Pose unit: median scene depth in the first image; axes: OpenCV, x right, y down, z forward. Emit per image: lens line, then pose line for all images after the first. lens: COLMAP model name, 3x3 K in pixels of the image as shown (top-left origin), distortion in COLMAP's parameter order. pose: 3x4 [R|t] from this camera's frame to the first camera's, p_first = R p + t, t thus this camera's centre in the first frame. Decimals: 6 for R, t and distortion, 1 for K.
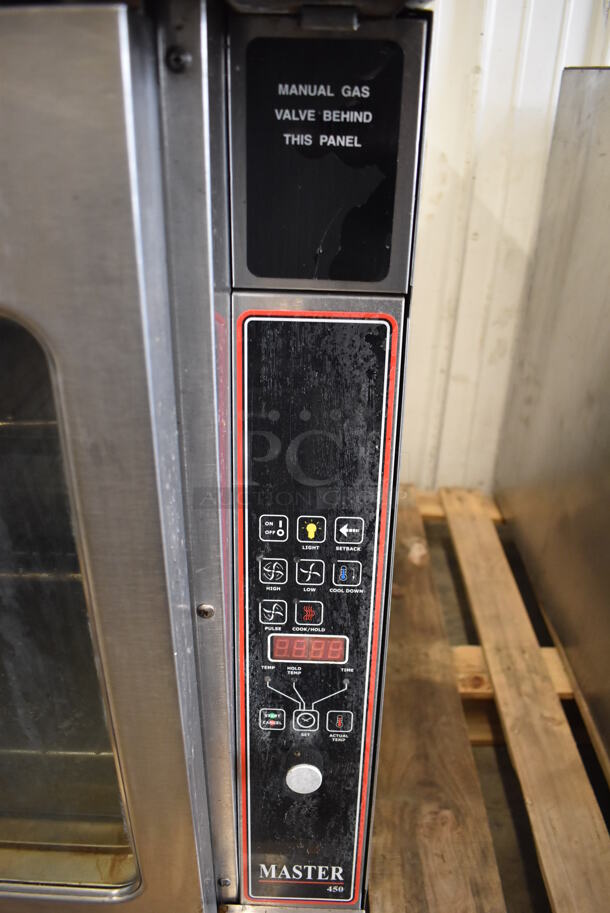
lens RADIAL K [[704.8, 0, 305.0], [0, 704.8, 456.5], [0, 0, 1]] dist [-0.097411, 0.008516]
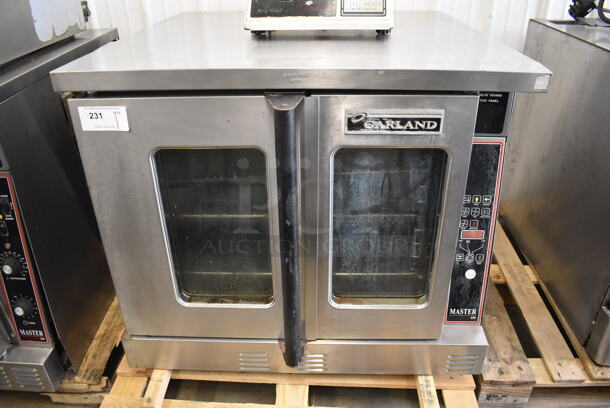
lens RADIAL K [[470.9, 0, 305.0], [0, 470.9, 204.0], [0, 0, 1]] dist [-0.097411, 0.008516]
pose [[0.998401, -0.015276, -0.054431, -0.676284], [0.015908, 0.999811, 0.011198, 0.077852], [0.054250, -0.012046, 0.998455, -1.313998]]
